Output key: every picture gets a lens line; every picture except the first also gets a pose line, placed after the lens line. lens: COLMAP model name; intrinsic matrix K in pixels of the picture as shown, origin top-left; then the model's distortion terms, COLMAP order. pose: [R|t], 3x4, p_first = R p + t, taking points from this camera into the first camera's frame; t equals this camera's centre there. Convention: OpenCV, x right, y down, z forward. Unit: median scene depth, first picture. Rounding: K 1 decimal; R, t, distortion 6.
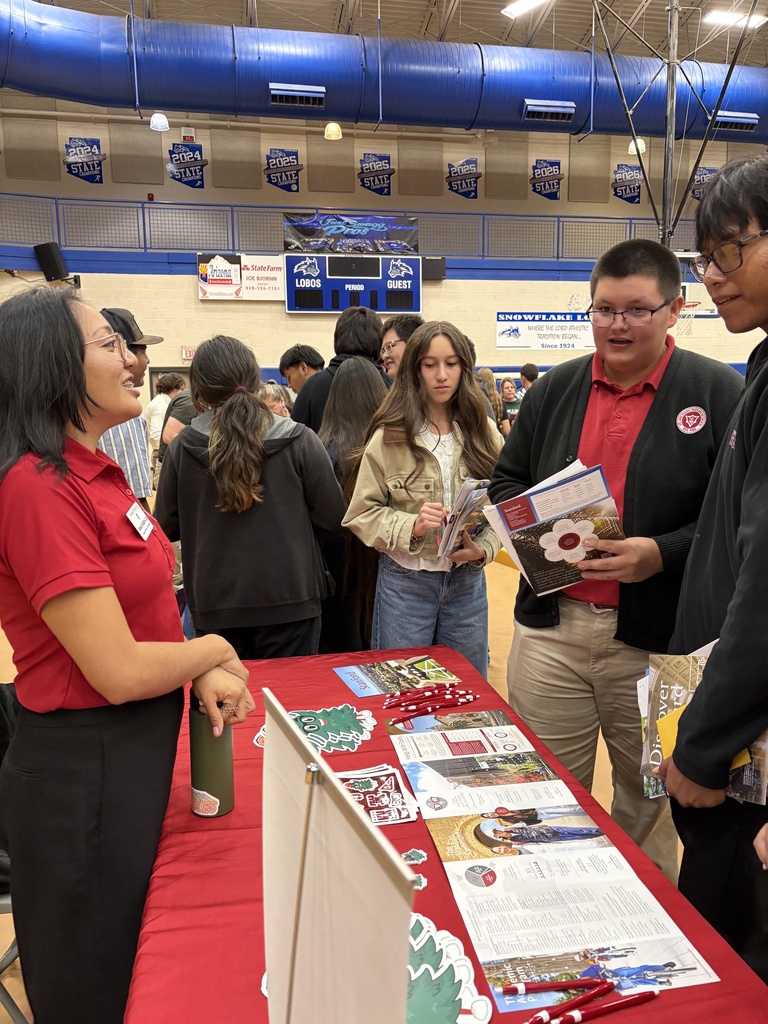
lens RADIAL K [[728.3, 0, 388.0], [0, 728.3, 511.3], [0, 0, 1]] dist [0.005922, -0.009438]
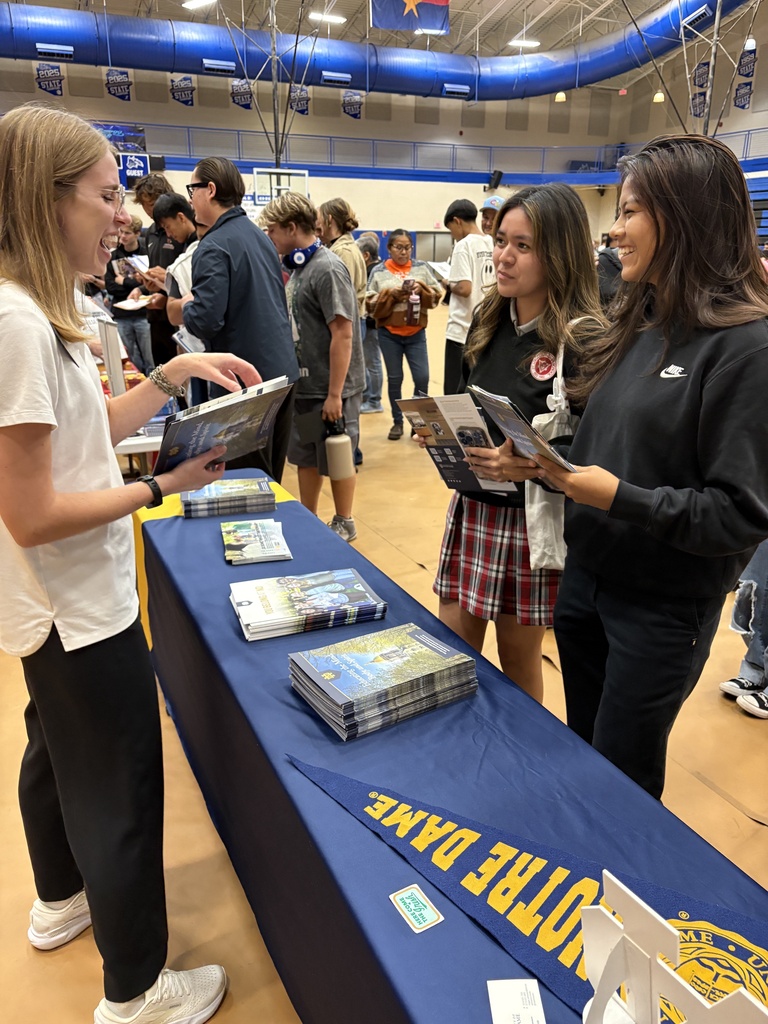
lens RADIAL K [[728.3, 0, 379.5], [0, 728.3, 515.2], [0, 0, 1]] dist [0.005922, -0.009438]
pose [[0.972247, -0.051661, 0.228182, 0.118581], [0.005301, 0.979930, 0.199273, 0.096357], [-0.233897, -0.192533, 0.953008, -0.703203]]
